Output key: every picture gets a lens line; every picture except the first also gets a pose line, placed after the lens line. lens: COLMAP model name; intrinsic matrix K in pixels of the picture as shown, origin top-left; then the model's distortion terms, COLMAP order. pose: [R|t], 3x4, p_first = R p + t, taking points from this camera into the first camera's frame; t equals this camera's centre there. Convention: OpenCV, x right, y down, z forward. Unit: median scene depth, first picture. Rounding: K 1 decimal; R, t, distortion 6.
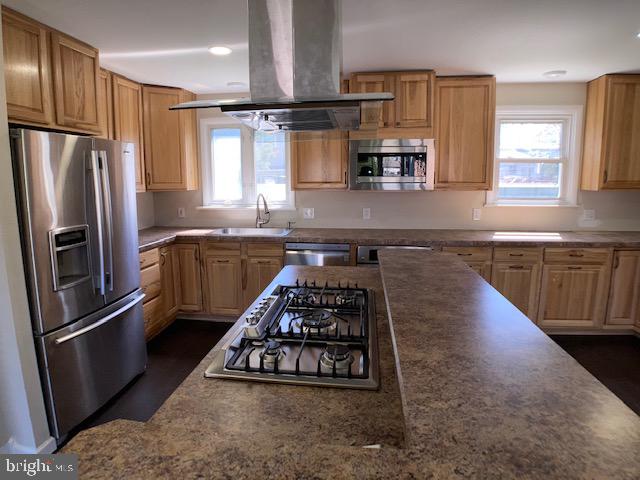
lens RADIAL K [[366.7, 0, 320.0], [0, 366.7, 240.0], [0, 0, 1]] dist [-0.105699, 0.023315]
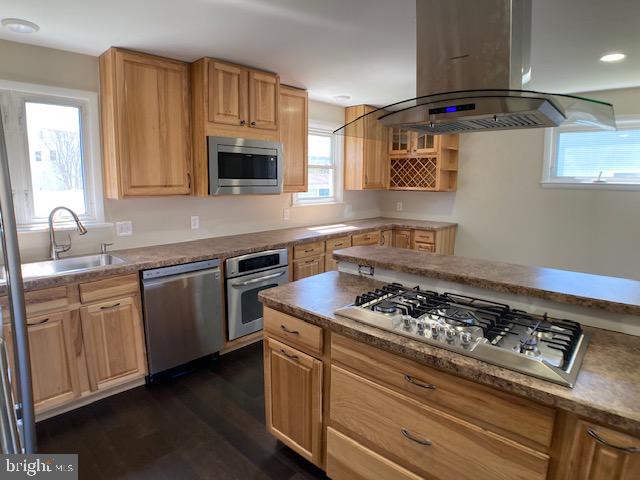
lens RADIAL K [[366.7, 0, 320.0], [0, 366.7, 240.0], [0, 0, 1]] dist [-0.105699, 0.023315]
pose [[0.569475, -0.118792, 0.813380, -0.484804], [0.127456, 0.990296, 0.055393, -0.050071], [-0.812067, 0.072125, 0.579090, 0.330455]]
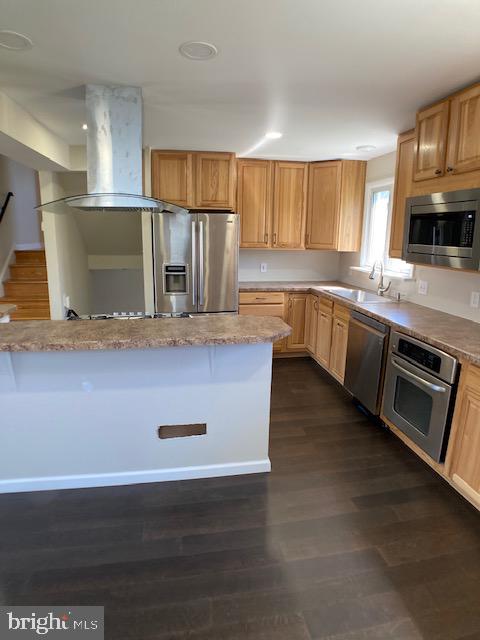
lens RADIAL K [[366.7, 0, 240.0], [0, 366.7, 320.0], [0, 0, 1]] dist [-0.105699, 0.023315]
pose [[0.296276, 0.226948, -0.927747, 0.764385], [-0.176528, 0.967635, 0.180332, -0.093671], [0.938647, 0.110345, 0.326750, 0.439475]]
